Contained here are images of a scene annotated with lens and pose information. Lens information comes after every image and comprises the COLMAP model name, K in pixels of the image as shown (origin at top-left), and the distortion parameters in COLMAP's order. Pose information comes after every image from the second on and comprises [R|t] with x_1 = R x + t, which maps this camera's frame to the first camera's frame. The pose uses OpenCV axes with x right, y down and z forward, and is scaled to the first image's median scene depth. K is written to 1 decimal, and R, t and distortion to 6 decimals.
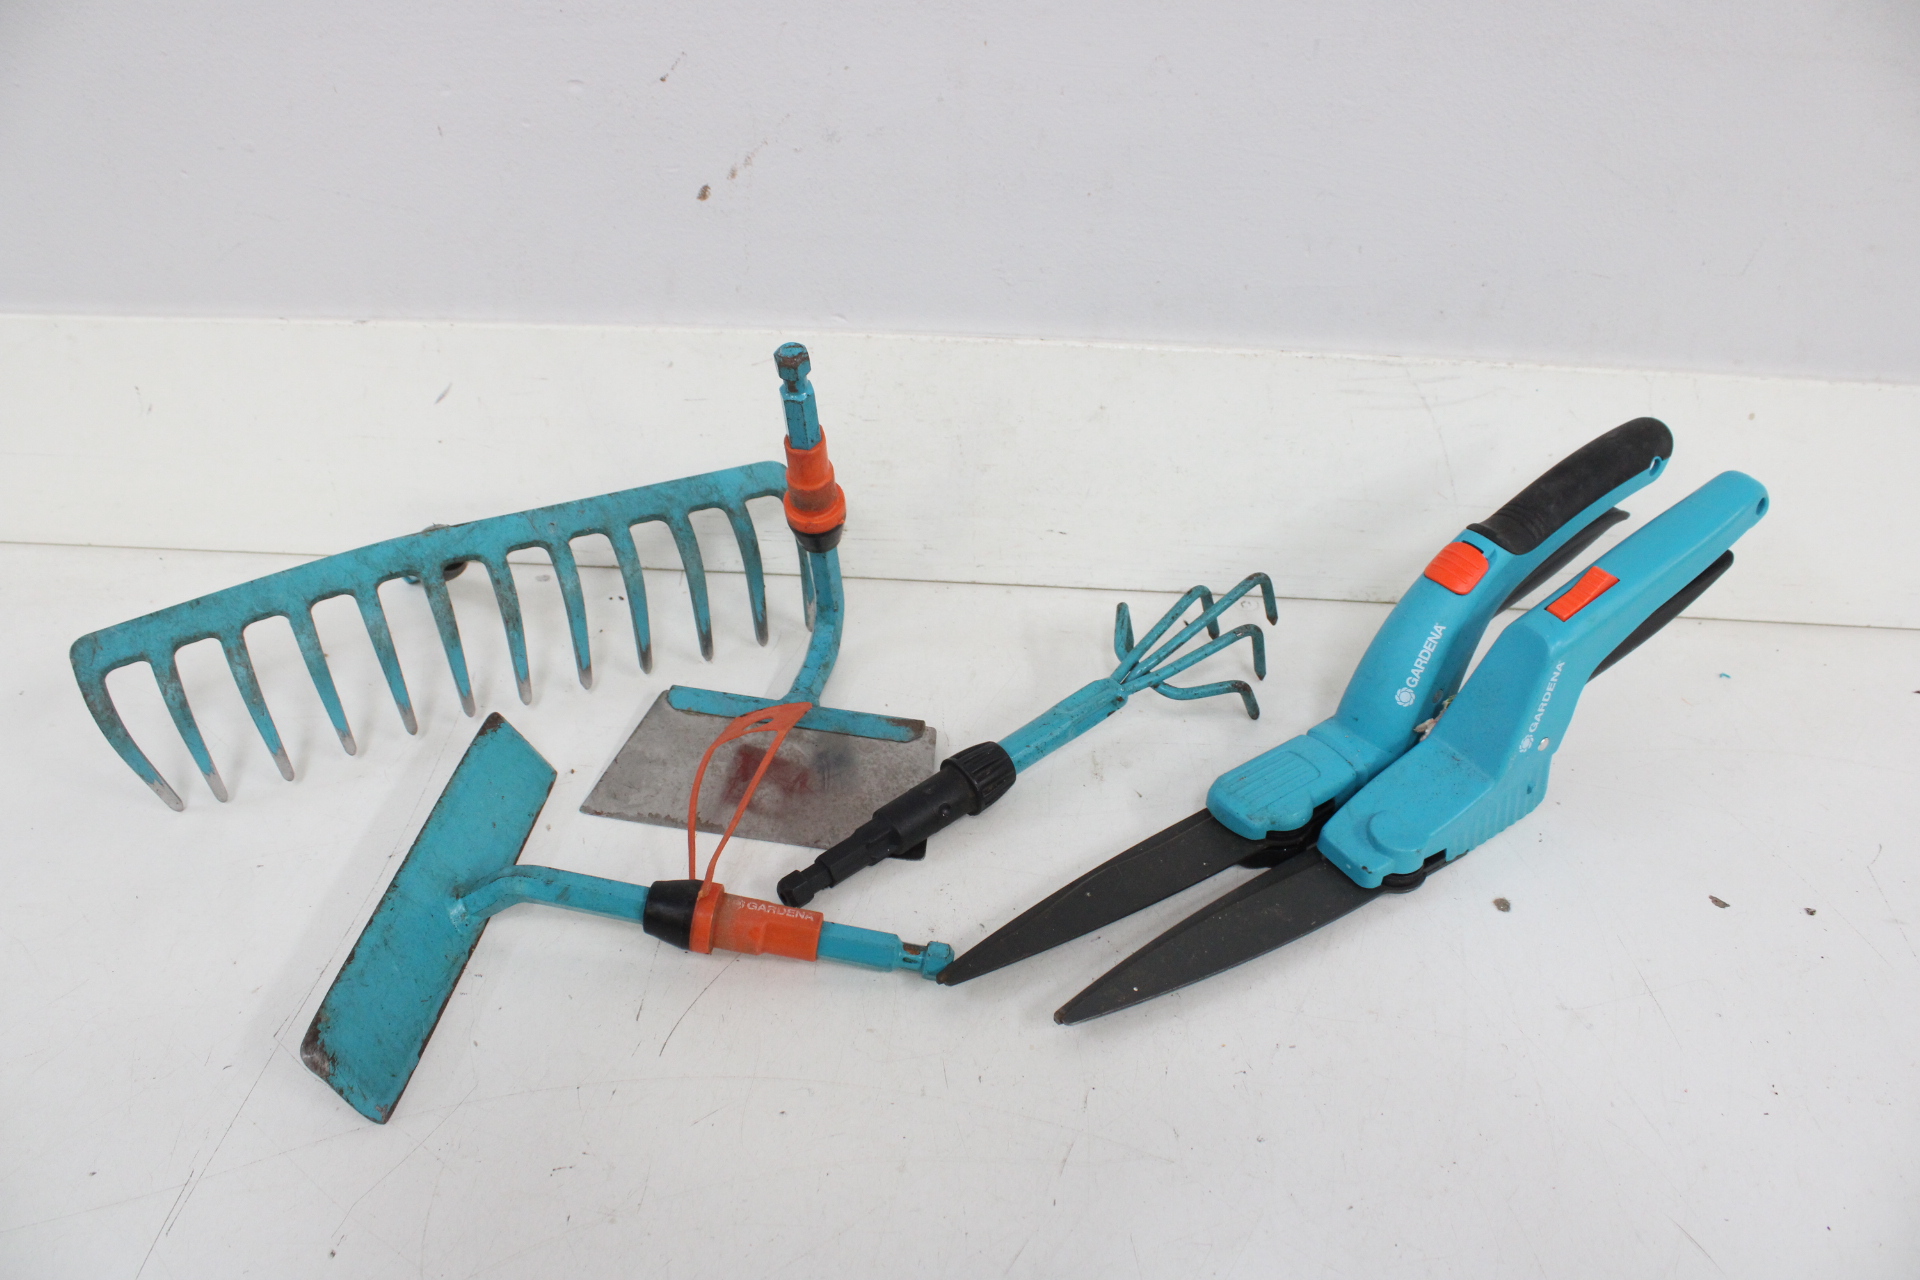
lens RADIAL K [[1543.9, 0, 952.8], [0, 1543.9, 646.6], [0, 0, 1]] dist [-0.168286, 0.129050]
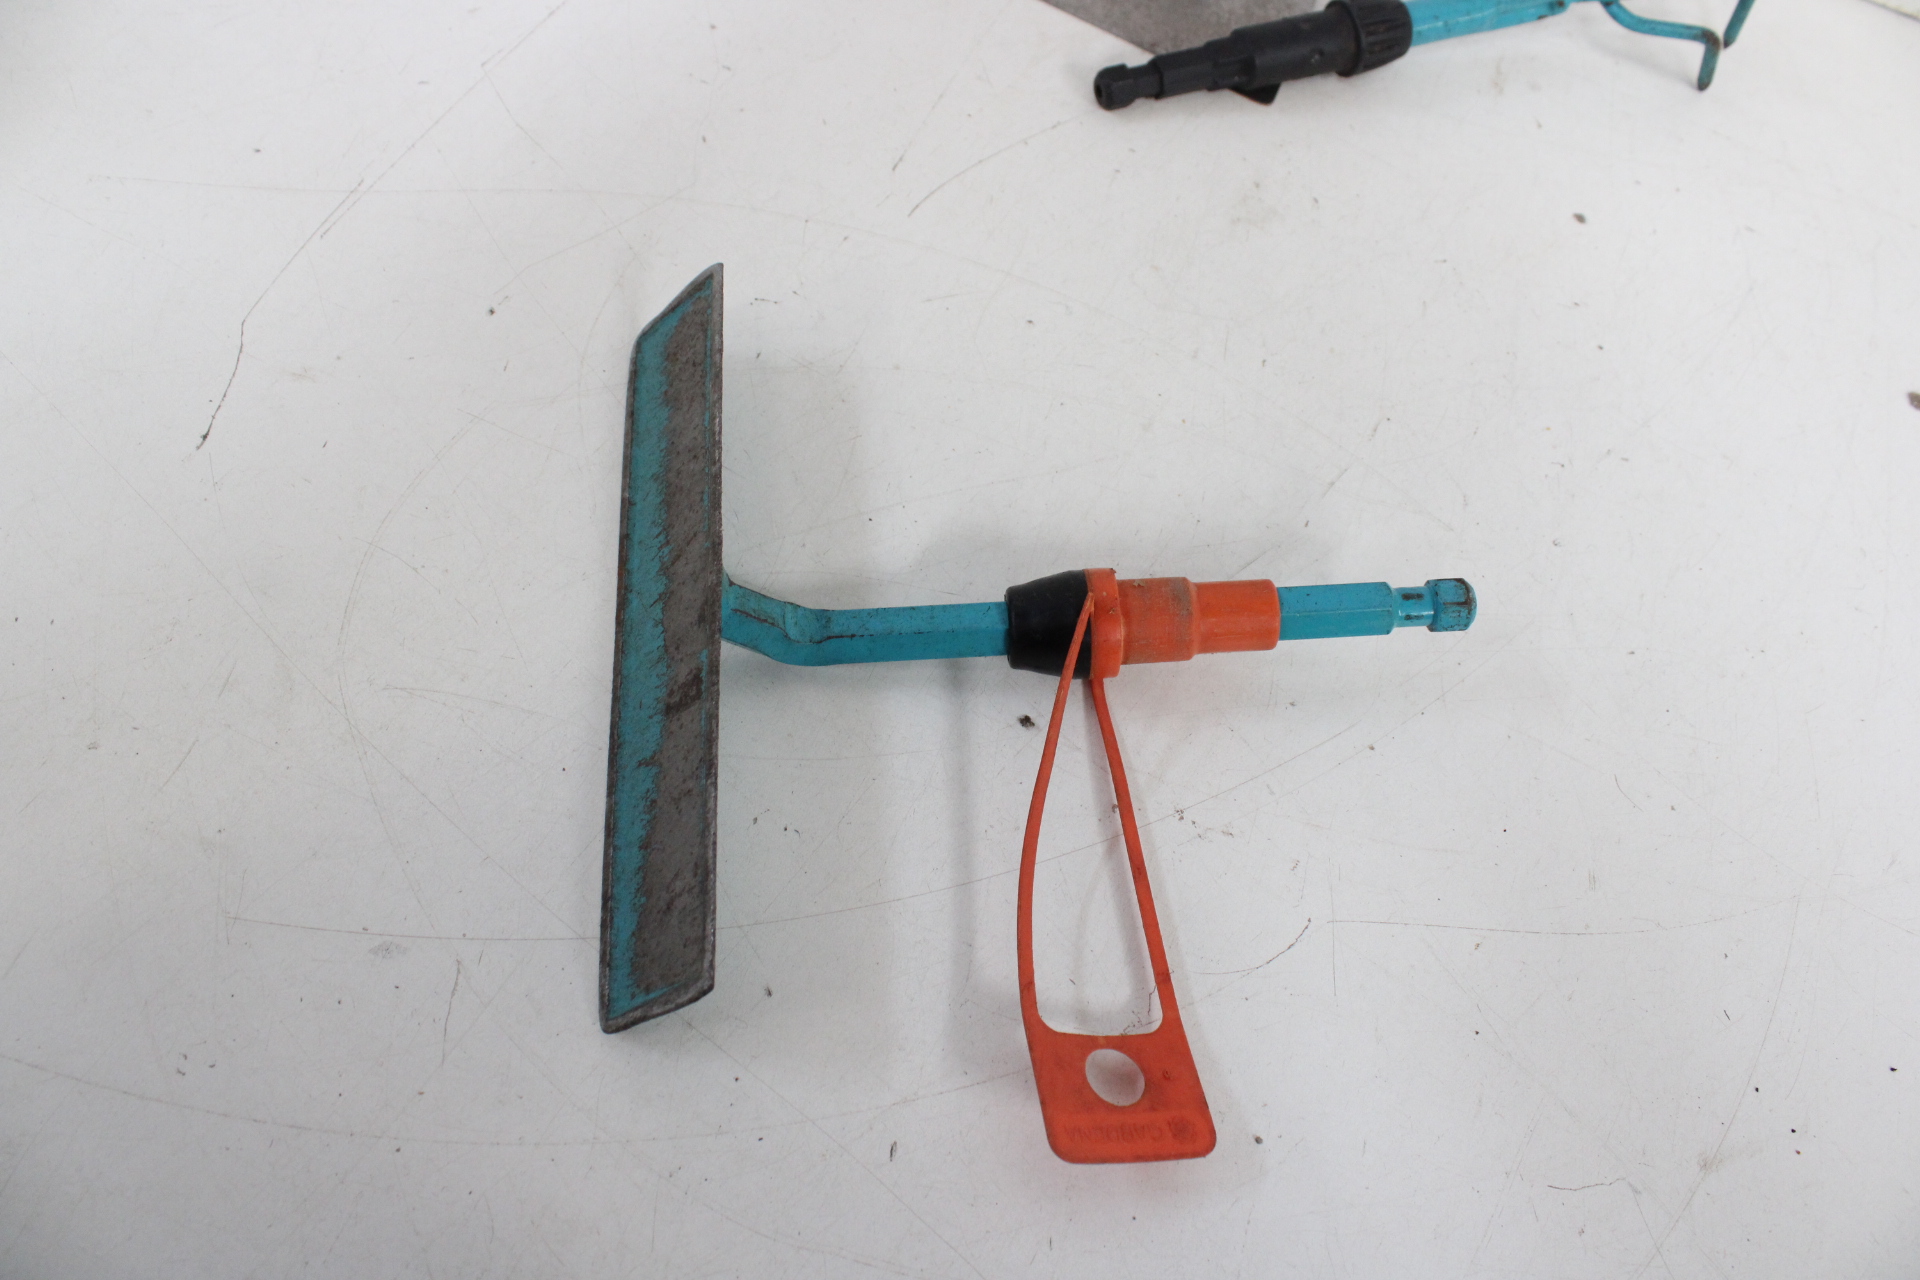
lens RADIAL K [[1543.9, 0, 962.6], [0, 1543.9, 639.8], [0, 0, 1]] dist [-0.168286, 0.129050]
pose [[0.941018, 0.334629, -0.050080, -0.038428], [-0.284845, 0.863354, 0.416513, 0.097114], [0.182614, -0.377681, 0.907750, 0.131214]]
